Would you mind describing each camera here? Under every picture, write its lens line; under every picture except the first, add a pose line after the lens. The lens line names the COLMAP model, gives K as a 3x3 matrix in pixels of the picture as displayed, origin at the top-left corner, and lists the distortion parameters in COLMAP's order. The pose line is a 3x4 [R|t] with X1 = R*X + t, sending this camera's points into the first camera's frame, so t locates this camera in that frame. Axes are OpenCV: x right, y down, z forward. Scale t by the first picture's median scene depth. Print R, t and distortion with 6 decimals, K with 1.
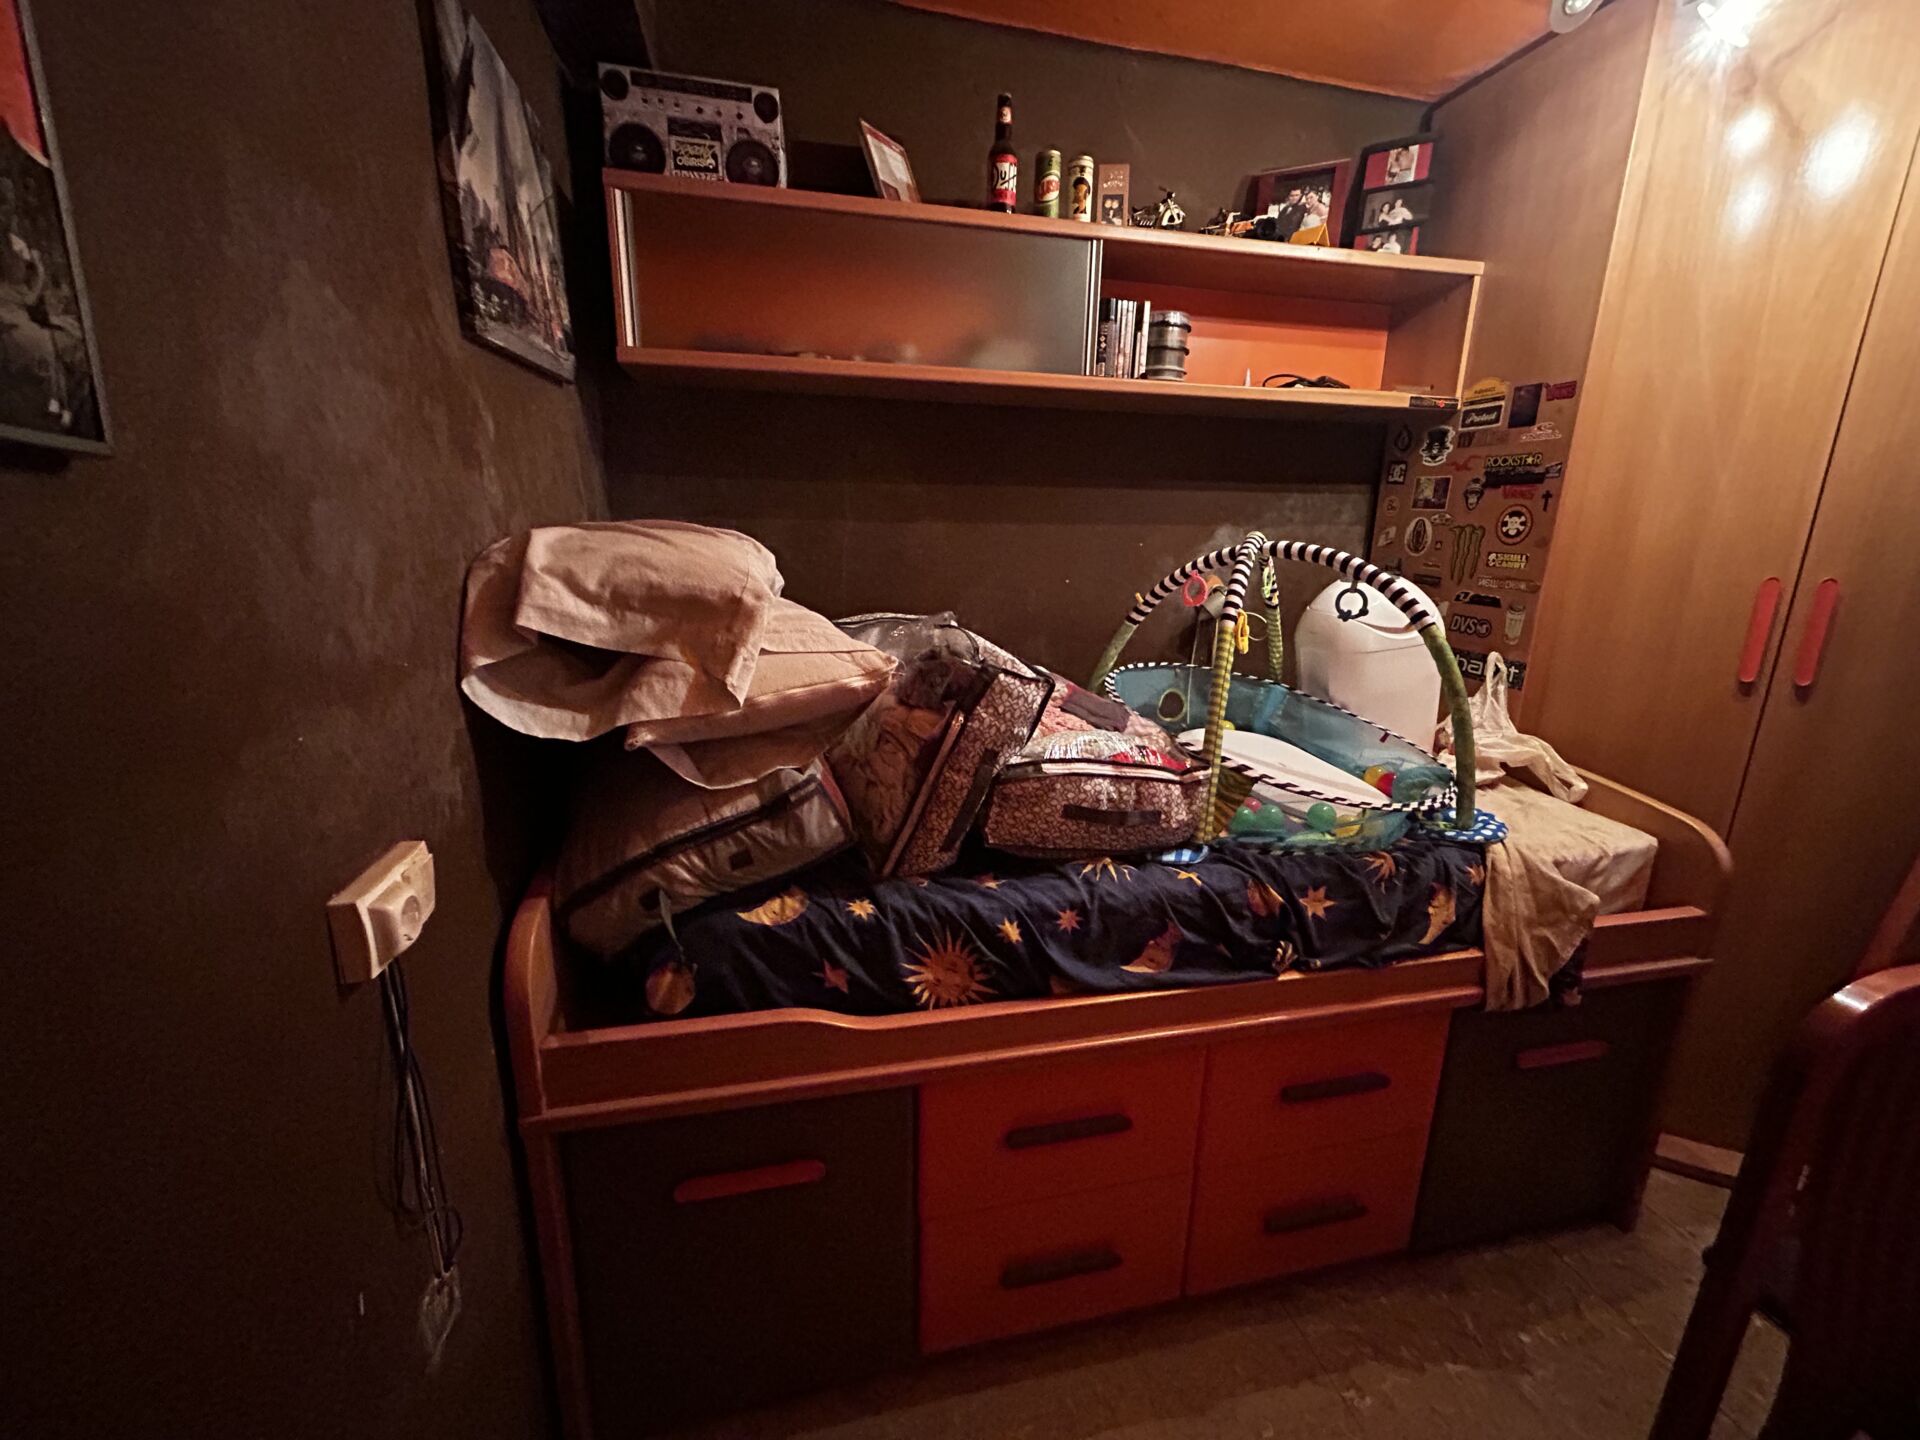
lens RADIAL K [[777.5, 0, 958.9], [0, 777.5, 716.6], [0, 0, 1]] dist [-0.000714, 0.001029]
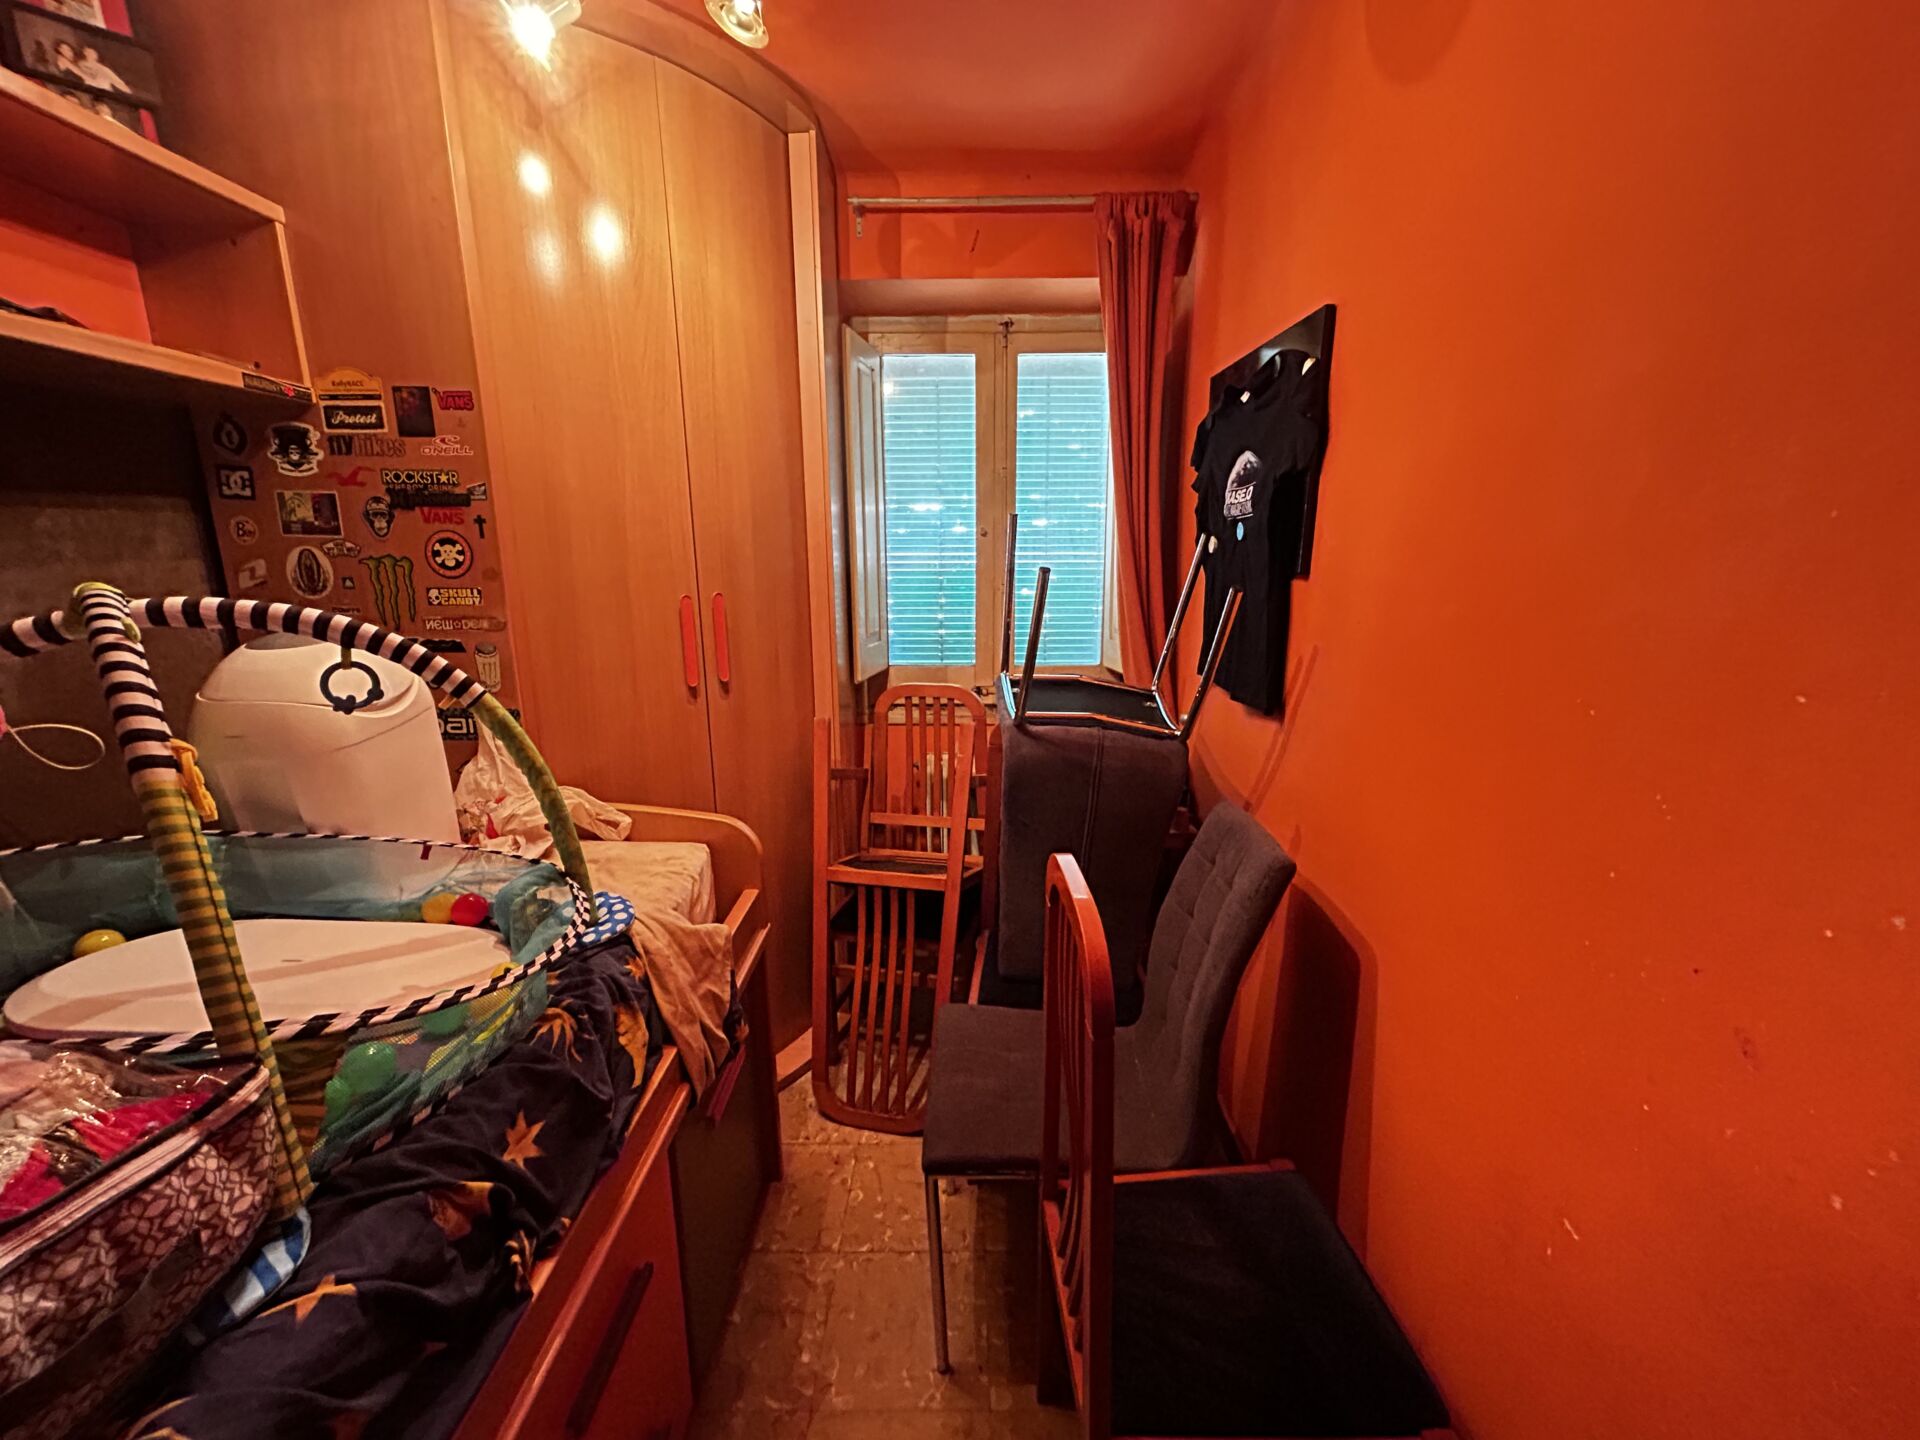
lens RADIAL K [[773.5, 0, 949.0], [0, 773.5, 713.8], [0, 0, 1]] dist [-0.001110, 0.000212]
pose [[0.217347, -0.220987, 0.950750, 0.003217], [0.246955, 0.954794, 0.165471, -0.101928], [-0.944338, 0.198828, 0.262095, 0.357841]]
